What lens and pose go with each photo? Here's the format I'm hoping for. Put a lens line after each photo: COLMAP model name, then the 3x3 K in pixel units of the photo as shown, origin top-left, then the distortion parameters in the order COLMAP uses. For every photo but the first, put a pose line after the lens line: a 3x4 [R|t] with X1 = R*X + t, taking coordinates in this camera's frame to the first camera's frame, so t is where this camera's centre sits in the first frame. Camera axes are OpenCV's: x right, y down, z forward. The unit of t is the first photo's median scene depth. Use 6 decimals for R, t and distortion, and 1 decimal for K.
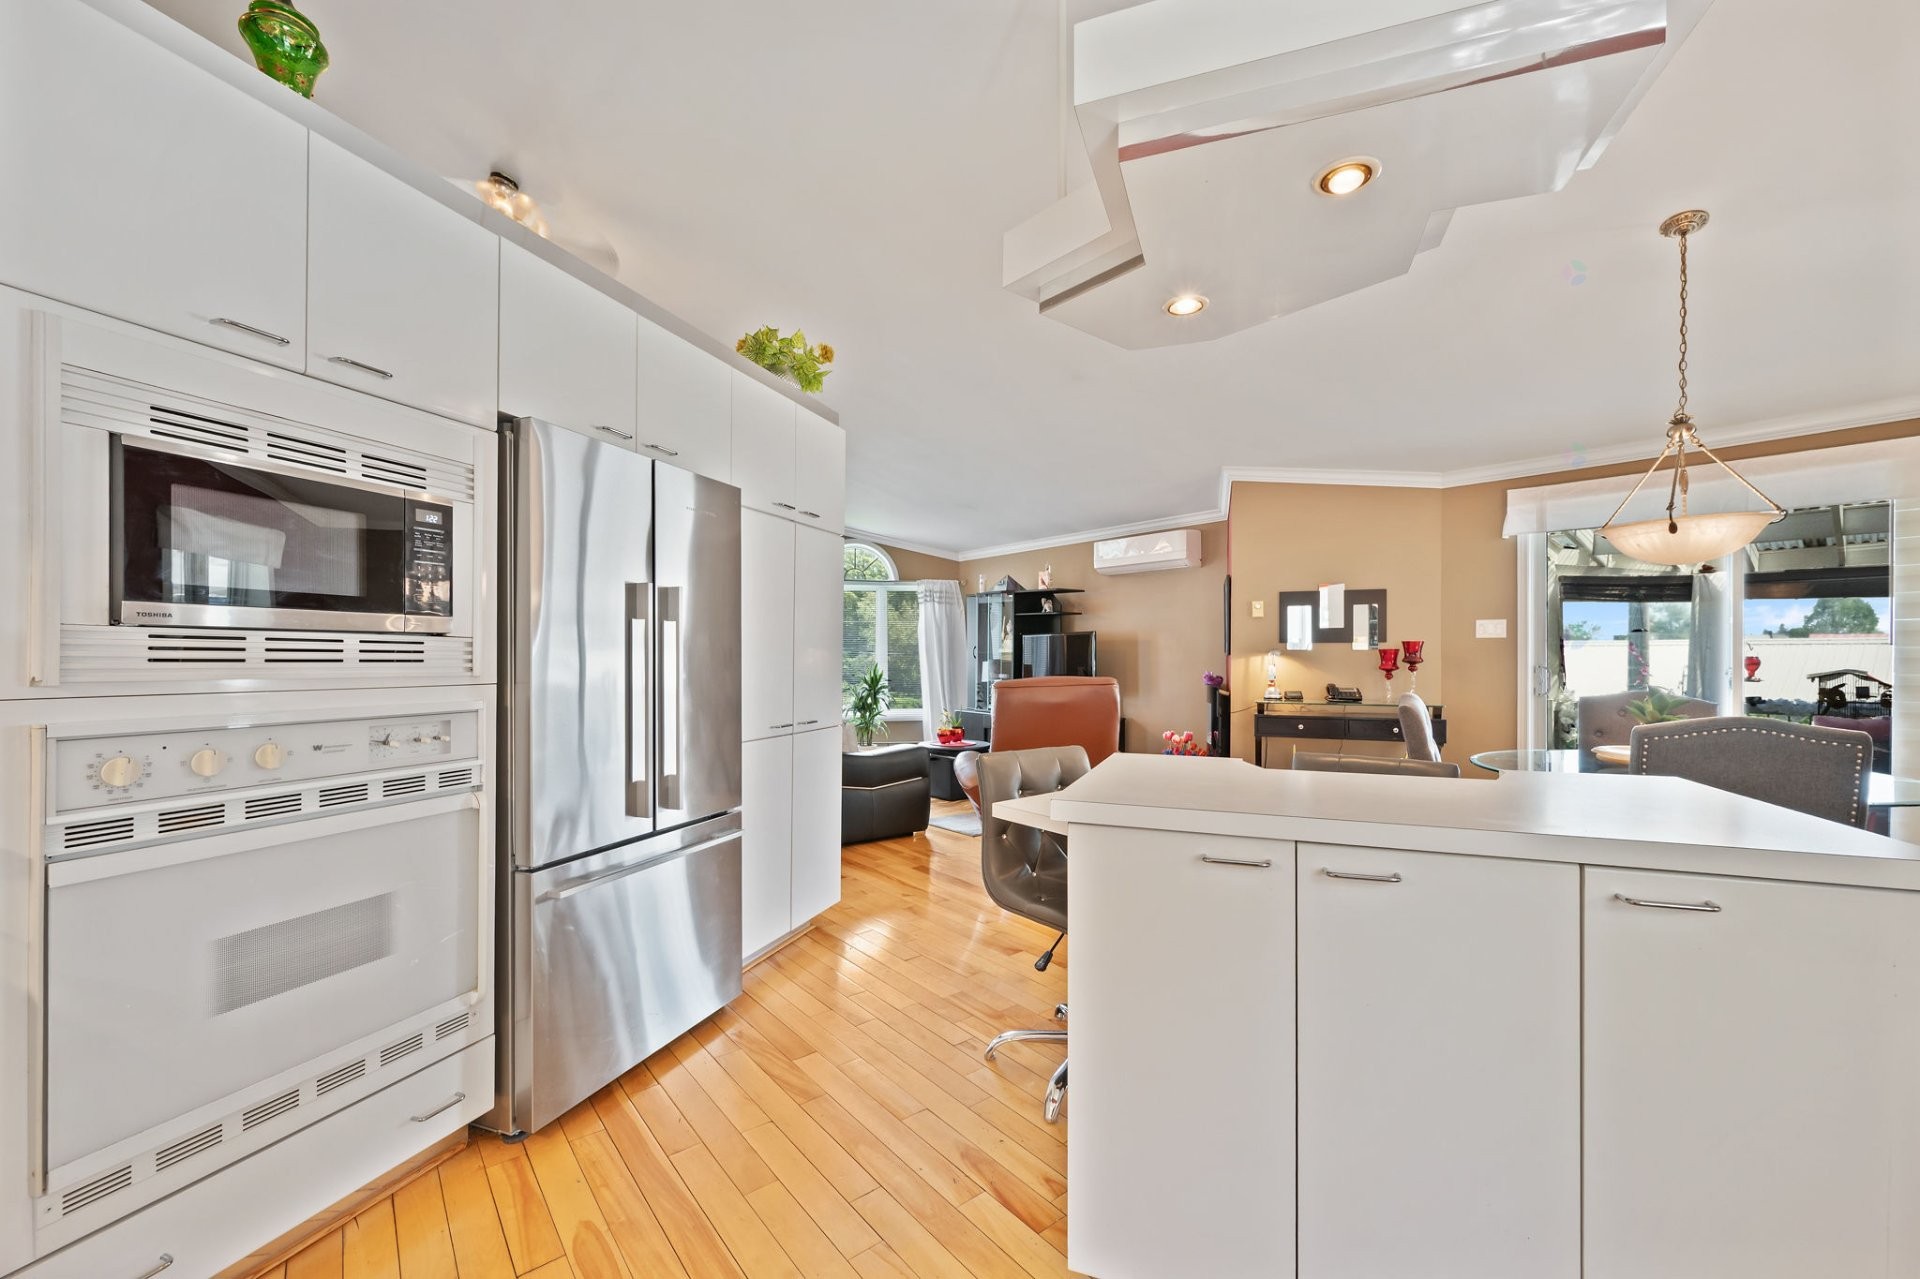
lens RADIAL K [[749.2, 0, 972.4], [0, 749.2, 651.9], [0, 0, 1]] dist [0.000589, -0.000103]
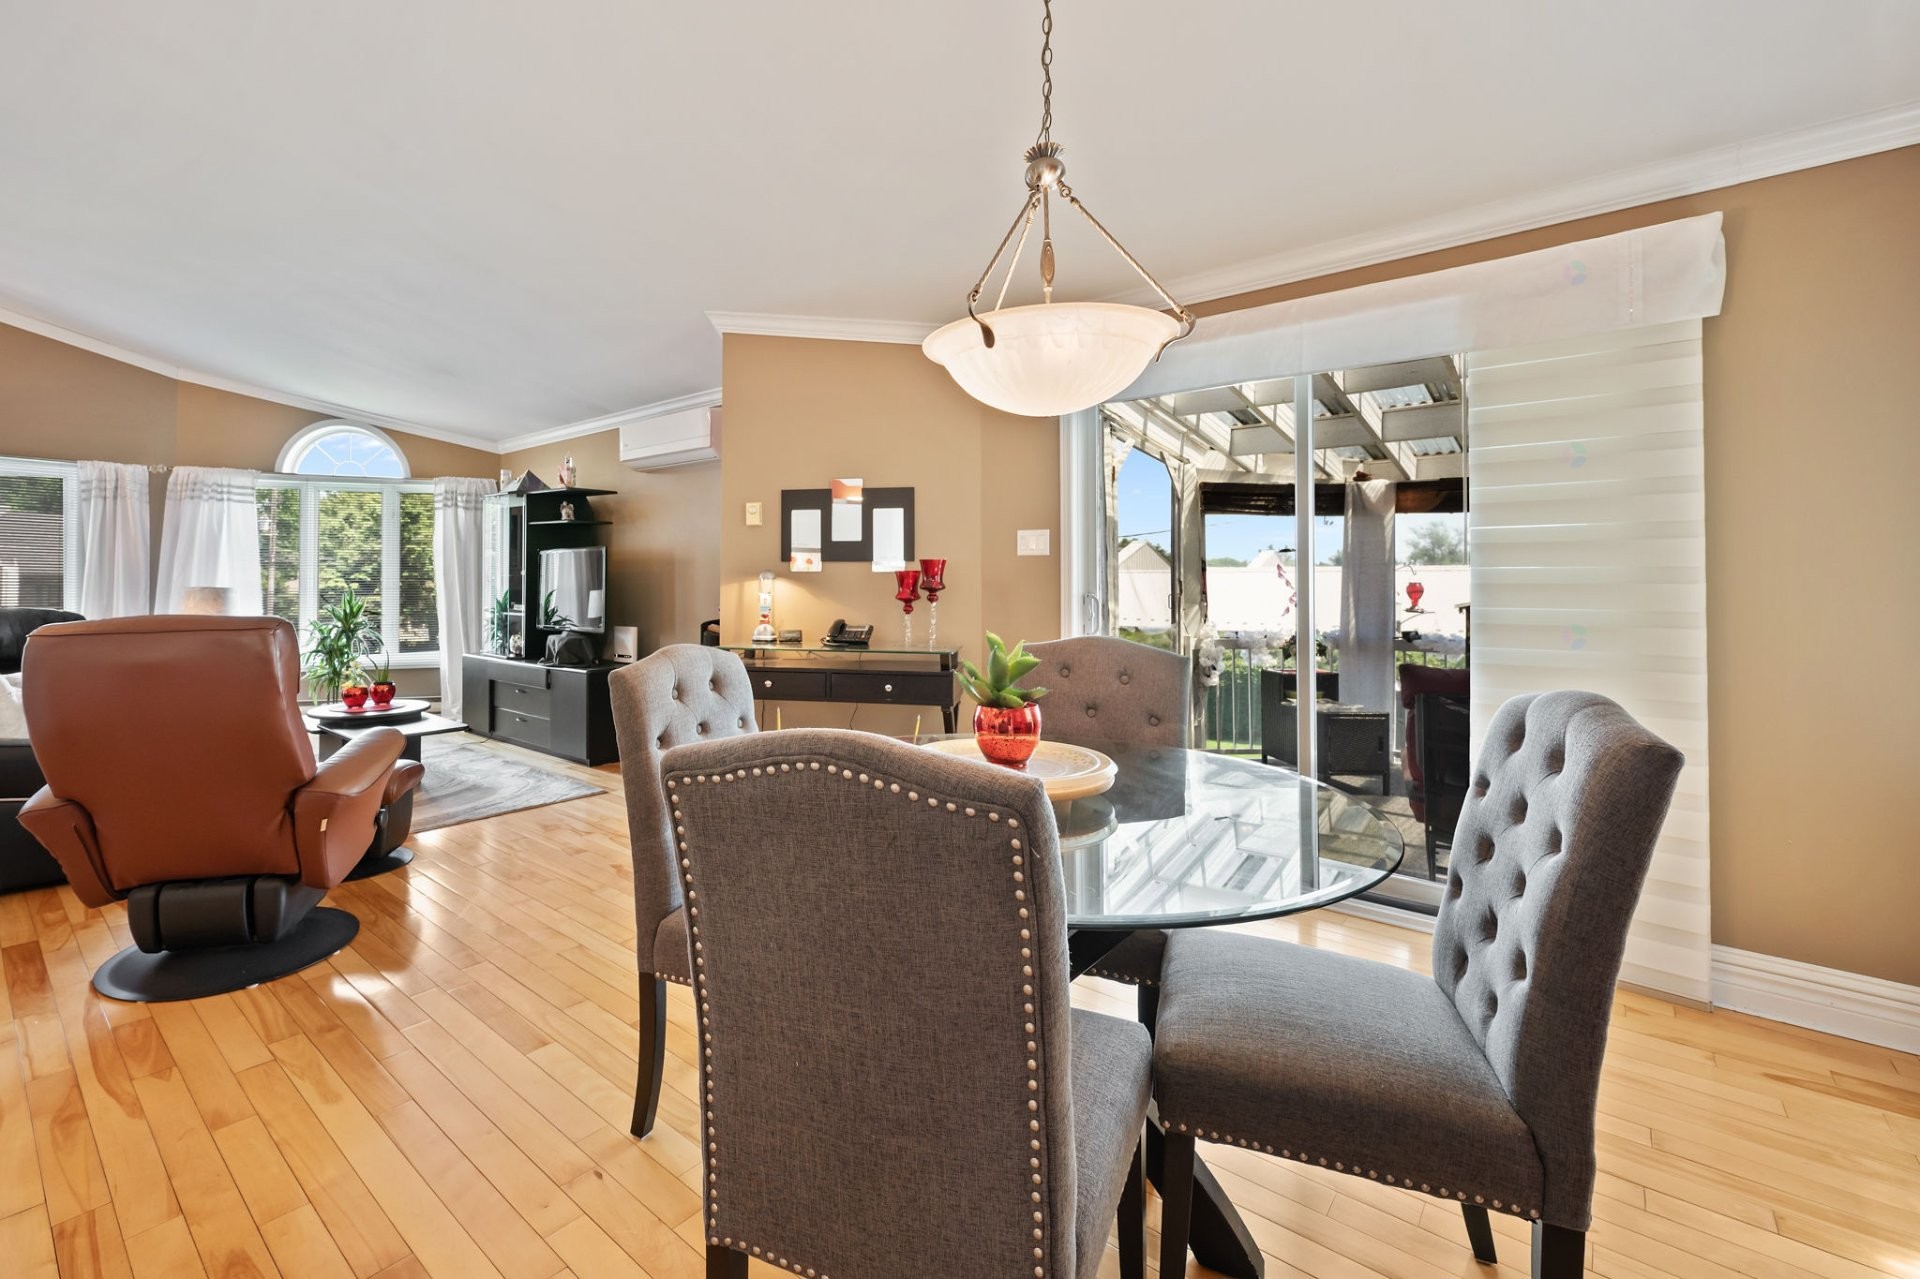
lens RADIAL K [[826.2, 0, 862.6], [0, 826.2, 573.2], [0, 0, 1]] dist [-0.001869, -0.000194]
pose [[0.990007, 0.003214, 0.140981, 0.297551], [-0.002547, 0.999985, -0.004914, 0.001831], [-0.140995, 0.004506, 0.990000, 0.171481]]
